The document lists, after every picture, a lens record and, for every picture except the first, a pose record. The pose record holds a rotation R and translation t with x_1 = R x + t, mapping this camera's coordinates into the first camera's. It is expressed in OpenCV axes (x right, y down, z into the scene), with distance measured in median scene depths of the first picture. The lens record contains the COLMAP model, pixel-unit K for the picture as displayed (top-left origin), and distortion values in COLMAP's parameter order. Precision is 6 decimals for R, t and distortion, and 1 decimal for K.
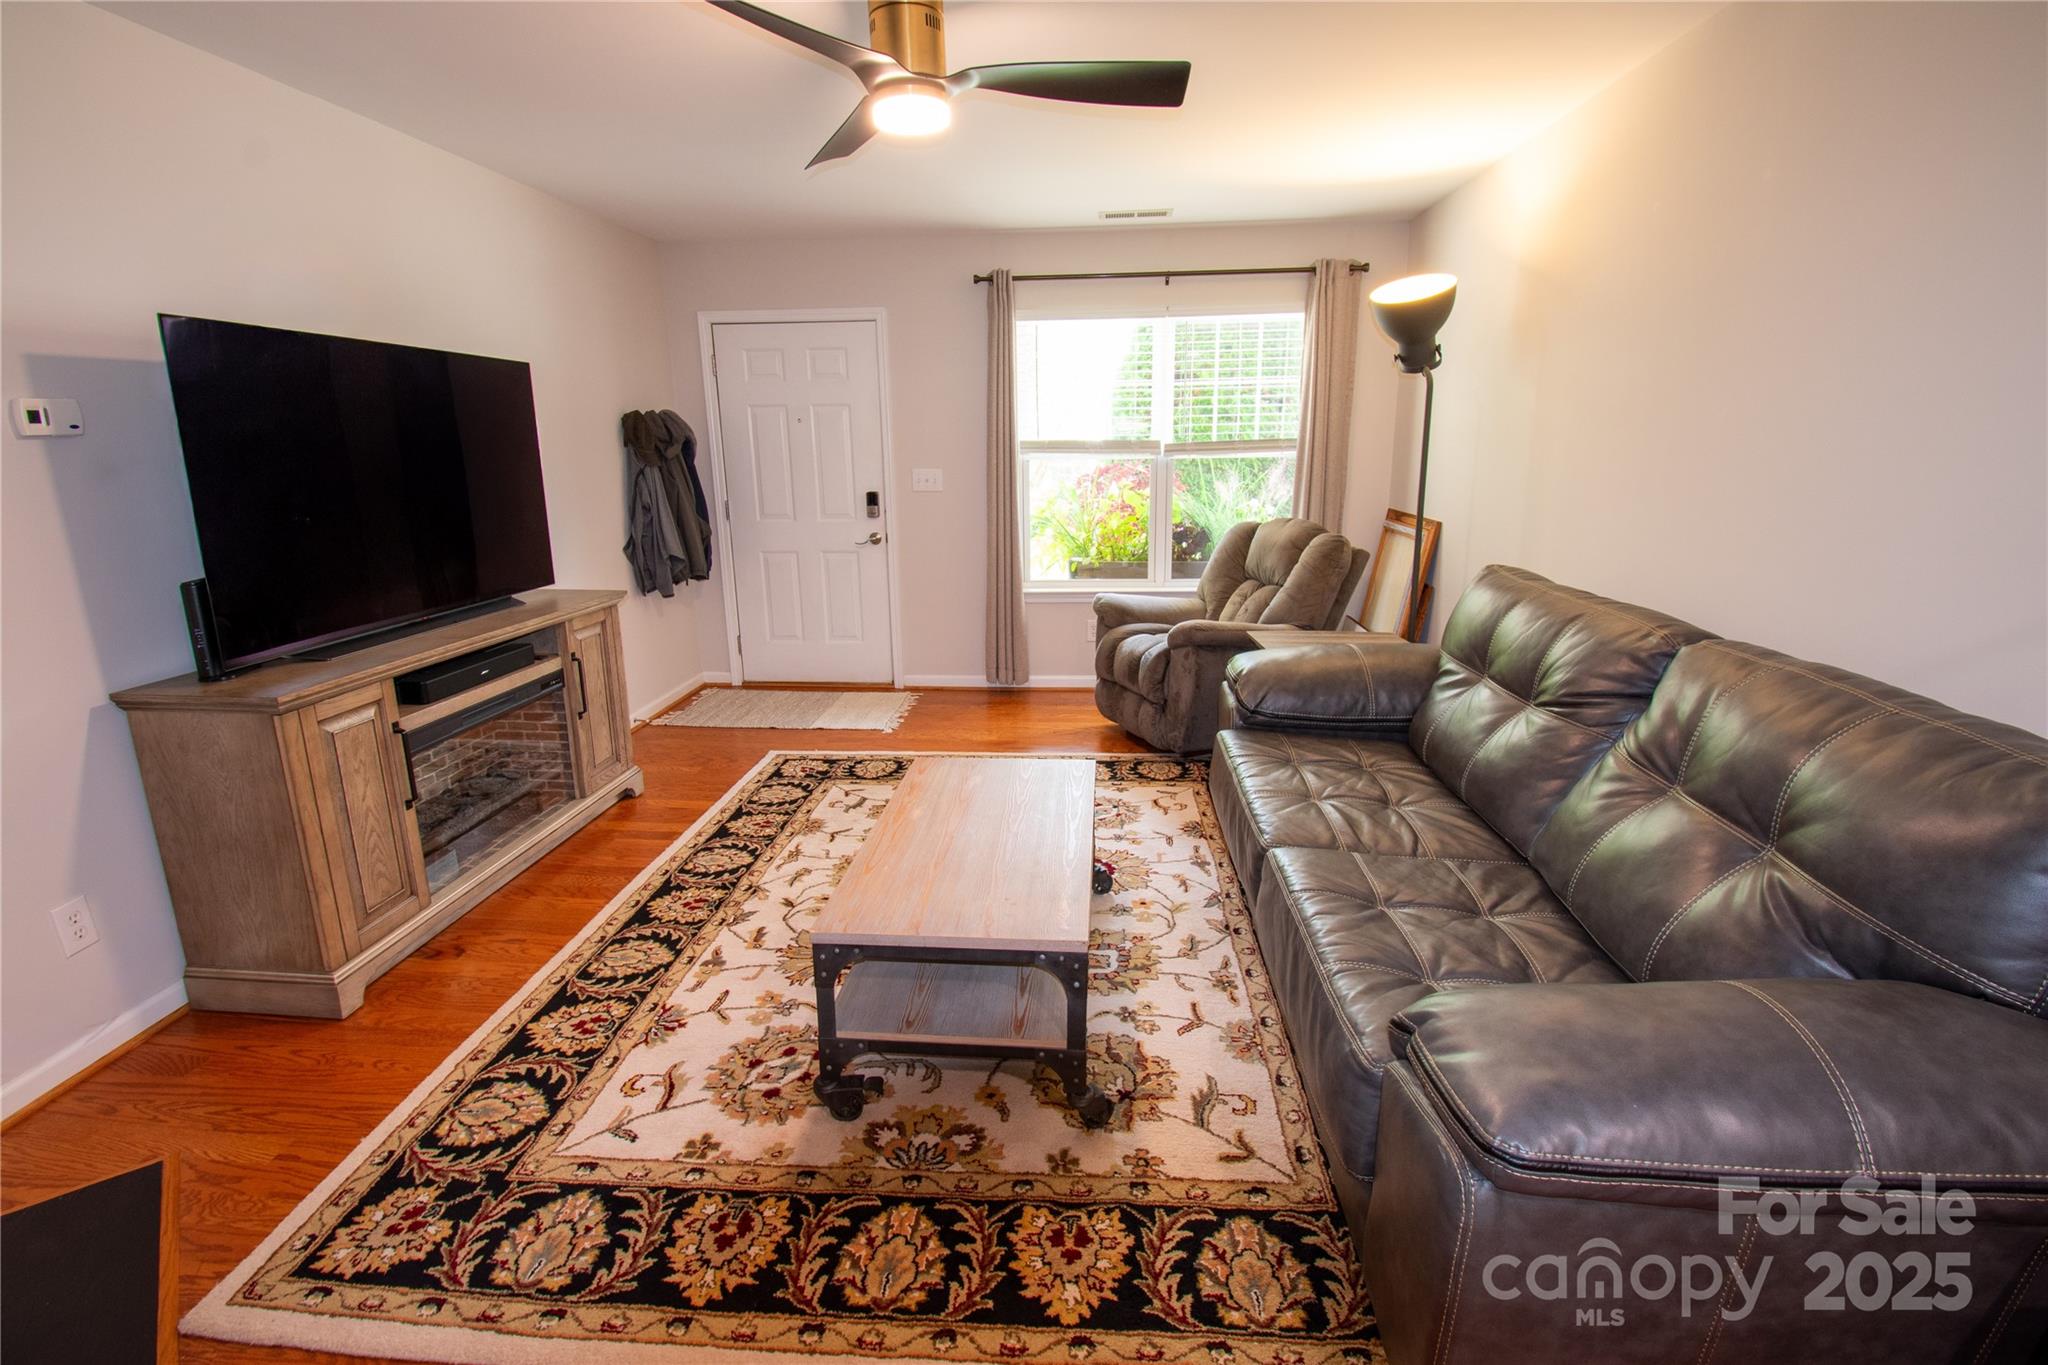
lens RADIAL K [[939.7, 0, 1022.9], [0, 939.7, 675.5], [0, 0, 1]] dist [-0.003502, -0.000556]
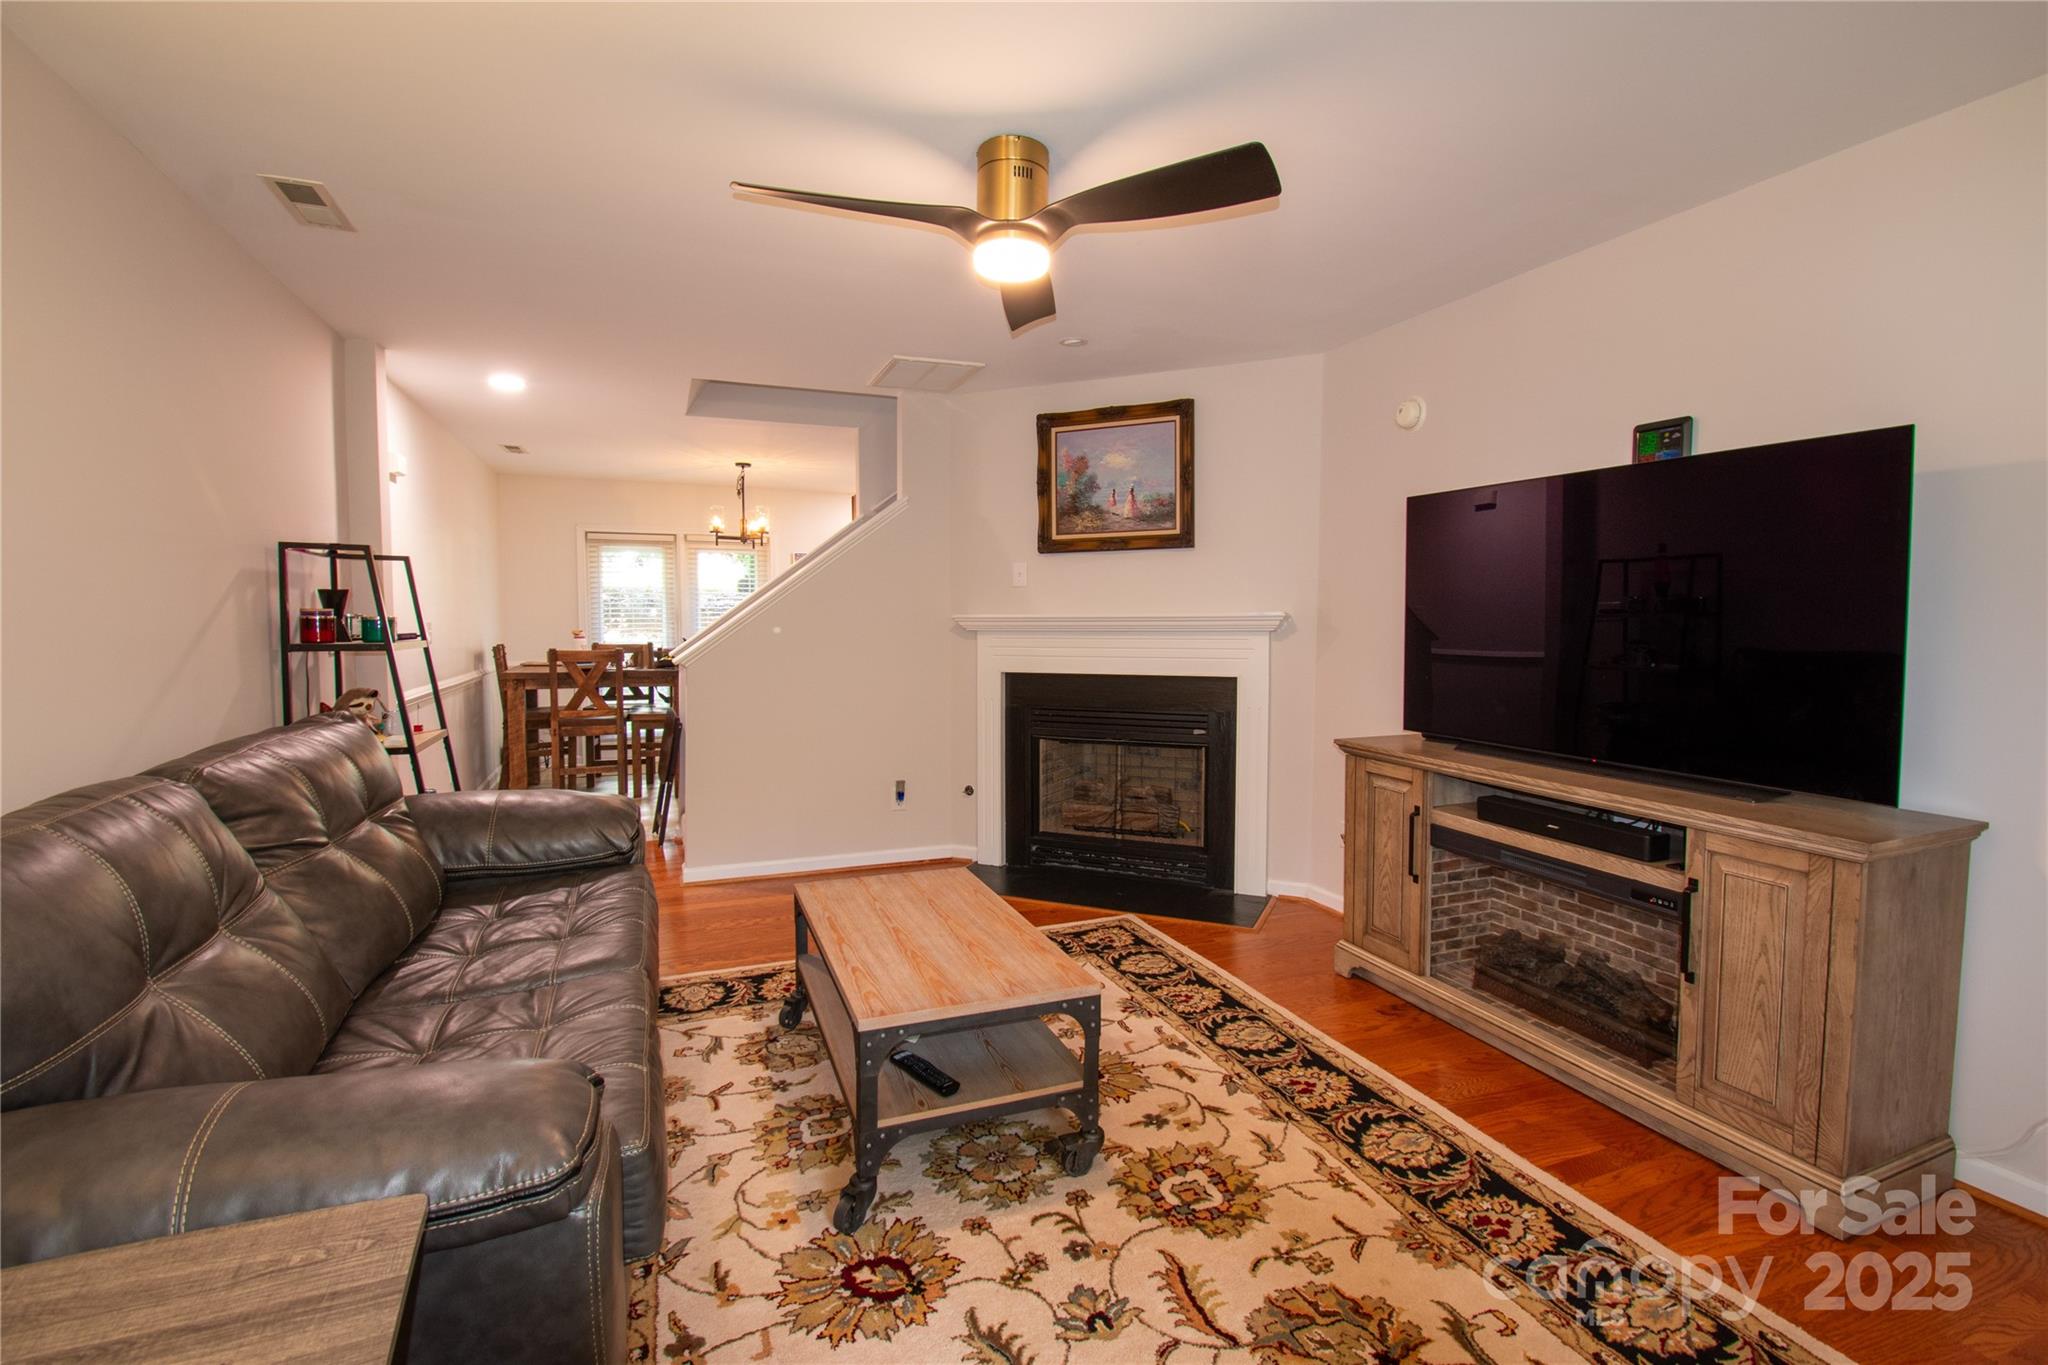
lens RADIAL K [[939.7, 0, 1024.9], [0, 939.7, 673.2], [0, 0, 1]] dist [-0.003502, -0.000556]
pose [[-0.899955, 0.035049, -0.434571, 0.296043], [-0.100074, 0.953543, 0.284149, -0.410036], [0.424341, 0.299211, -0.854639, 1.806654]]
